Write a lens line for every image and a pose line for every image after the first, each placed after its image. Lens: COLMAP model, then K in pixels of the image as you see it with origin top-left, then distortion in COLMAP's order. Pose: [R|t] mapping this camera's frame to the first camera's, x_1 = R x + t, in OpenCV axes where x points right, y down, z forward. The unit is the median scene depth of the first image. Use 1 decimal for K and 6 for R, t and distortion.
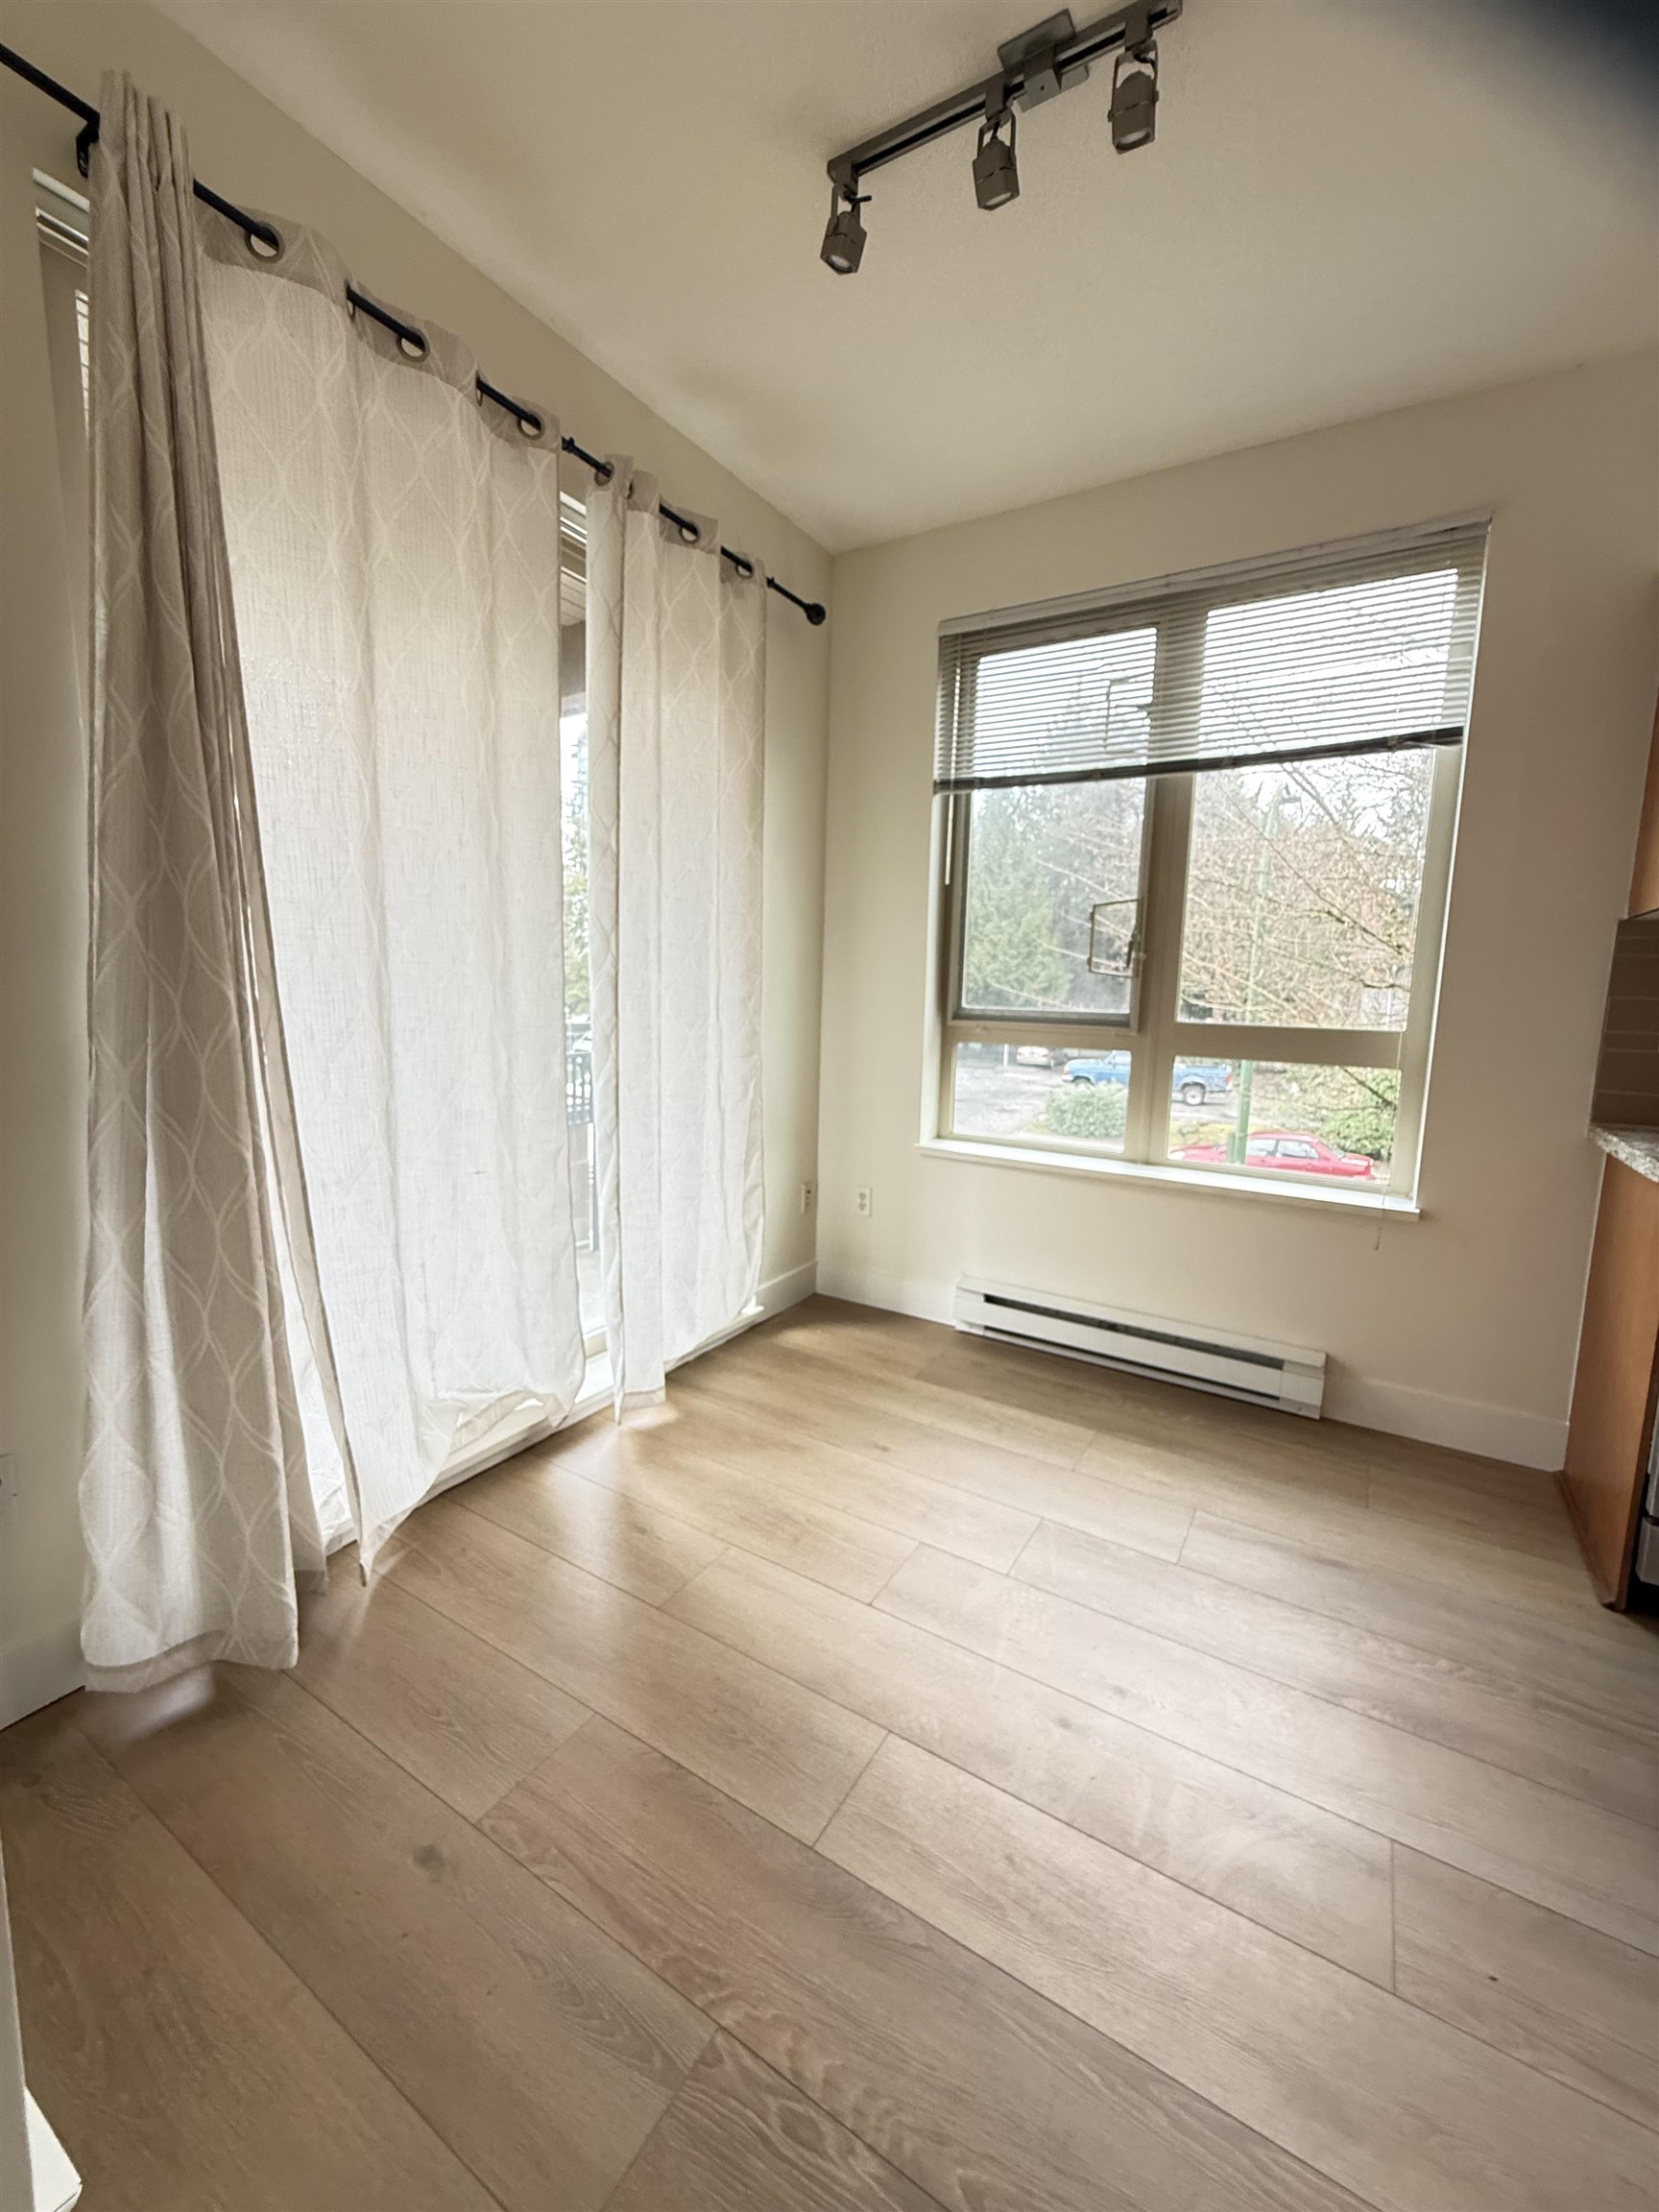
lens RADIAL K [[885.9, 0, 827.6], [0, 885.9, 1099.4], [0, 0, 1]] dist [-0.000470, -0.000192]
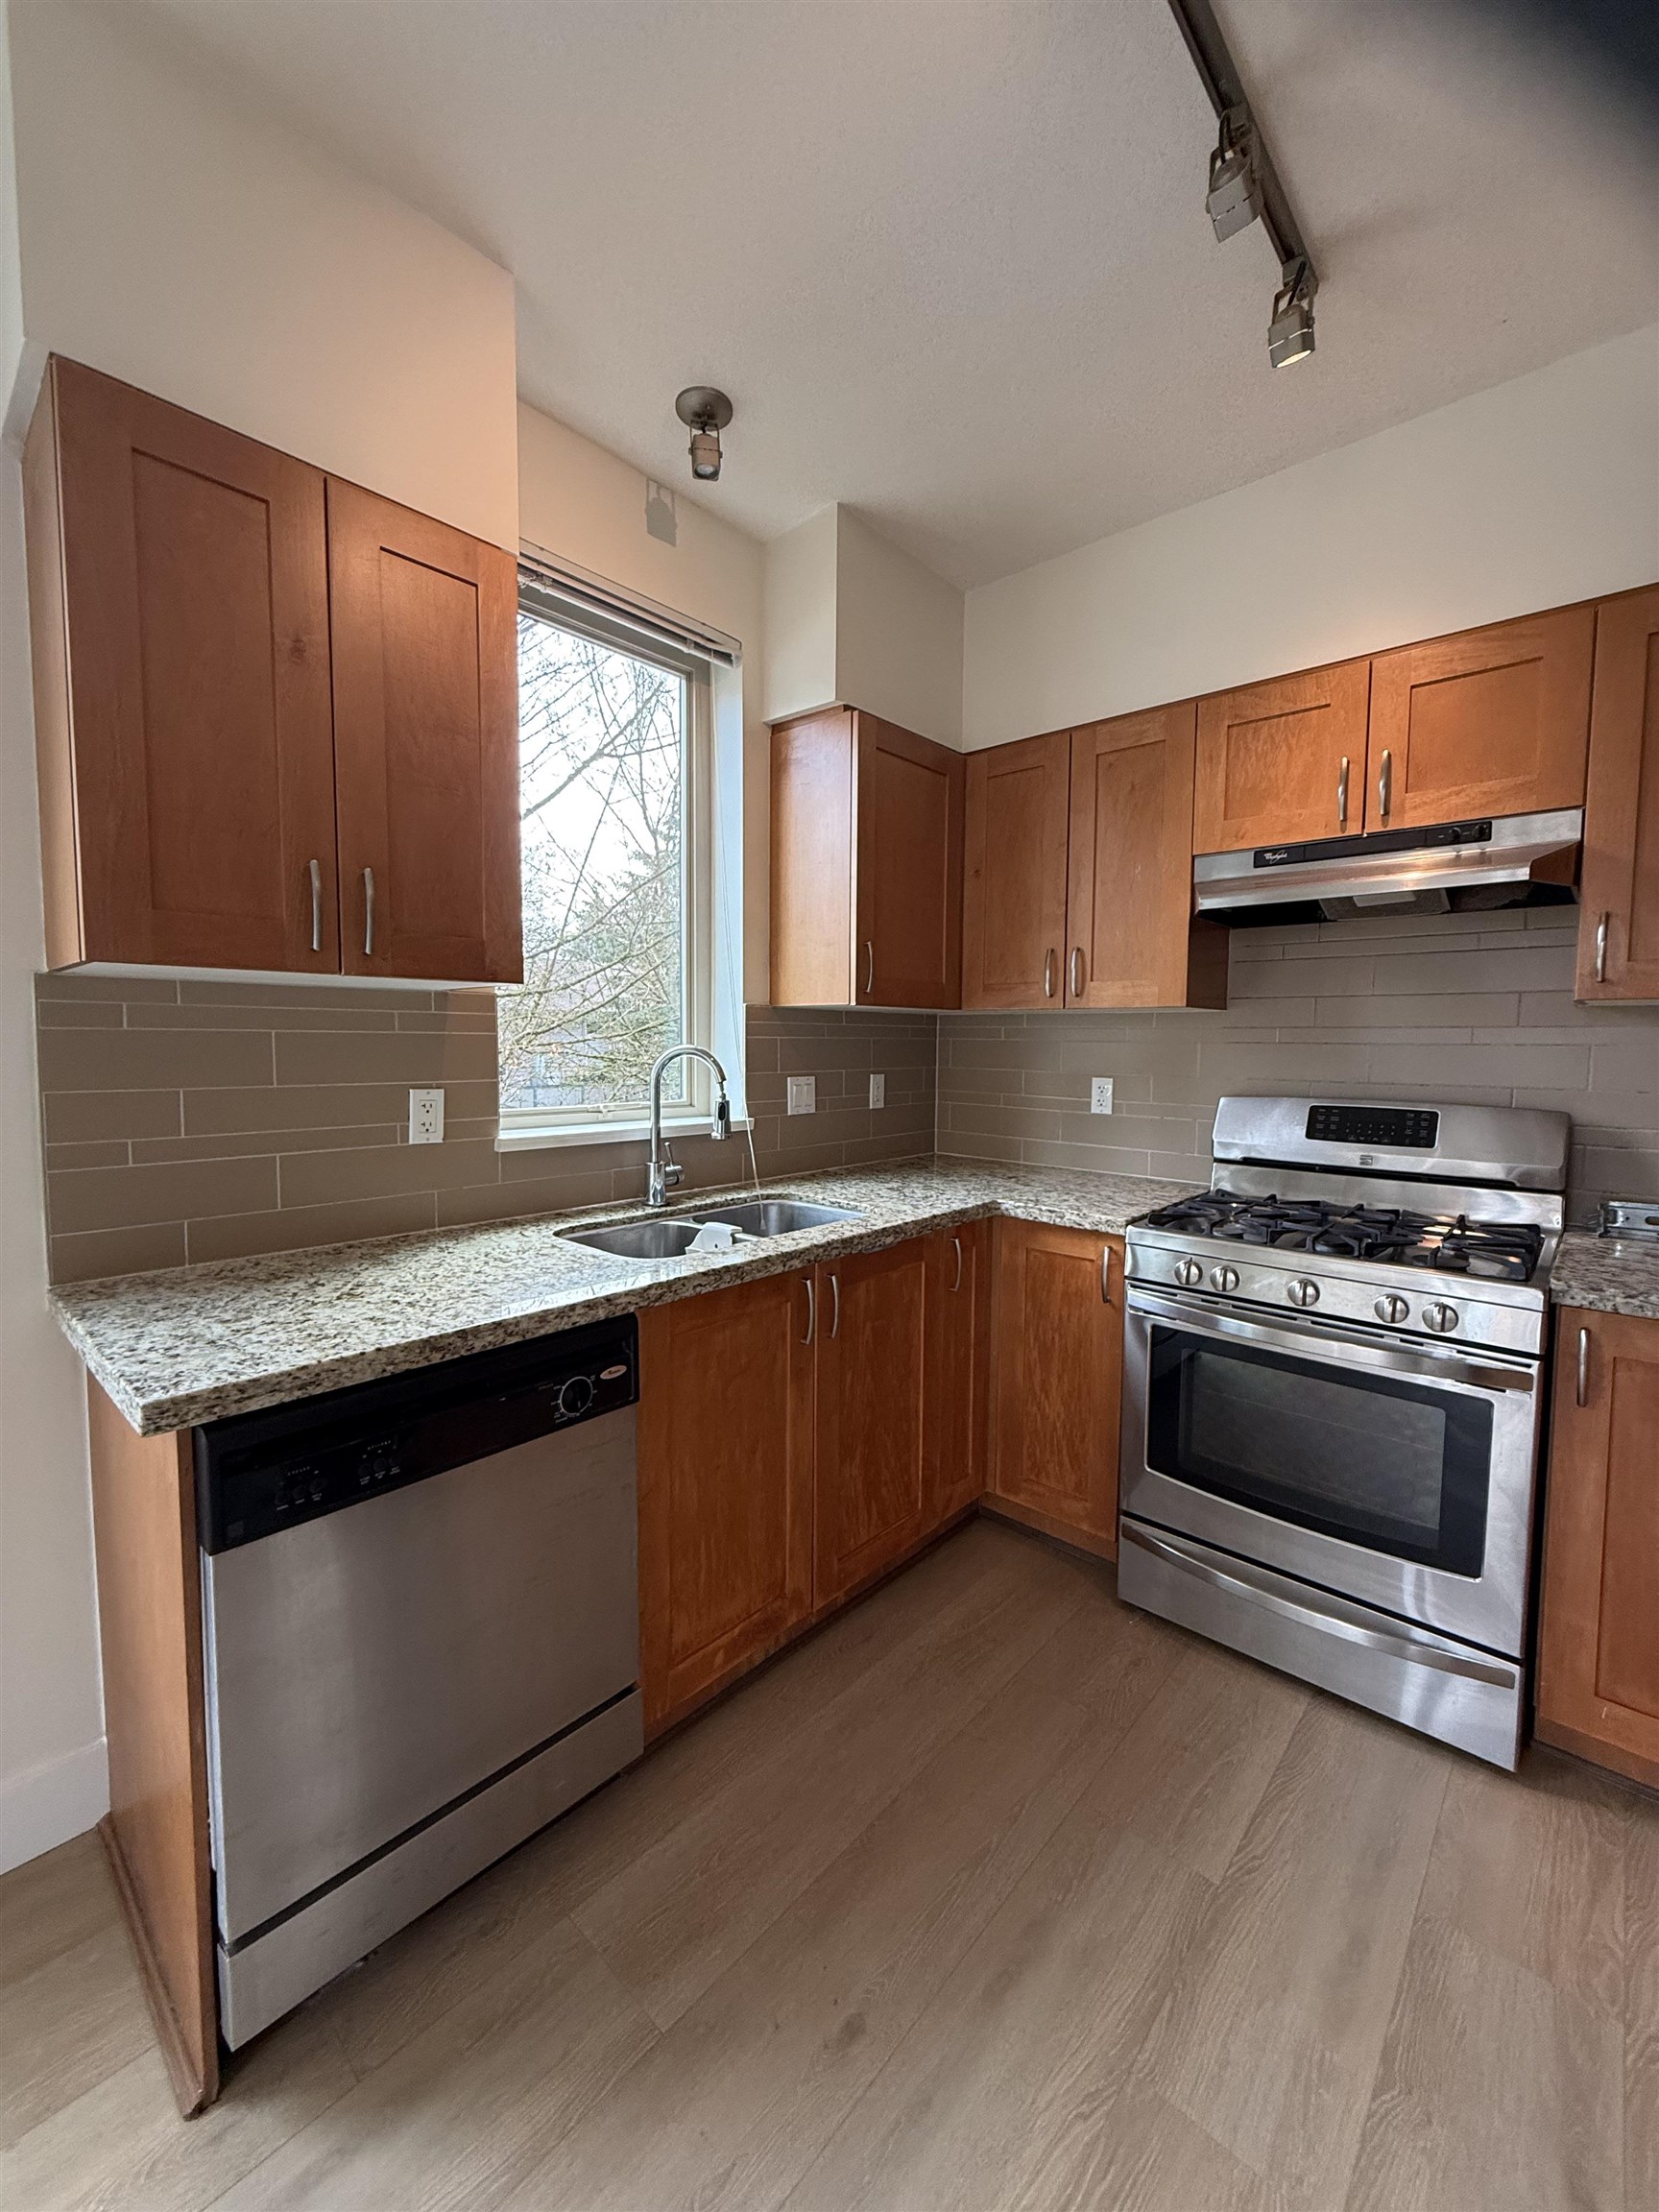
lens RADIAL K [[880.0, 0, 837.7], [0, 880.0, 1094.7], [0, 0, 1]] dist [0.001175, -0.000630]
pose [[0.176491, -0.086164, 0.980524, 0.410786], [0.124327, 0.990134, 0.064630, -0.096009], [-0.976419, 0.110499, 0.185462, 0.365659]]
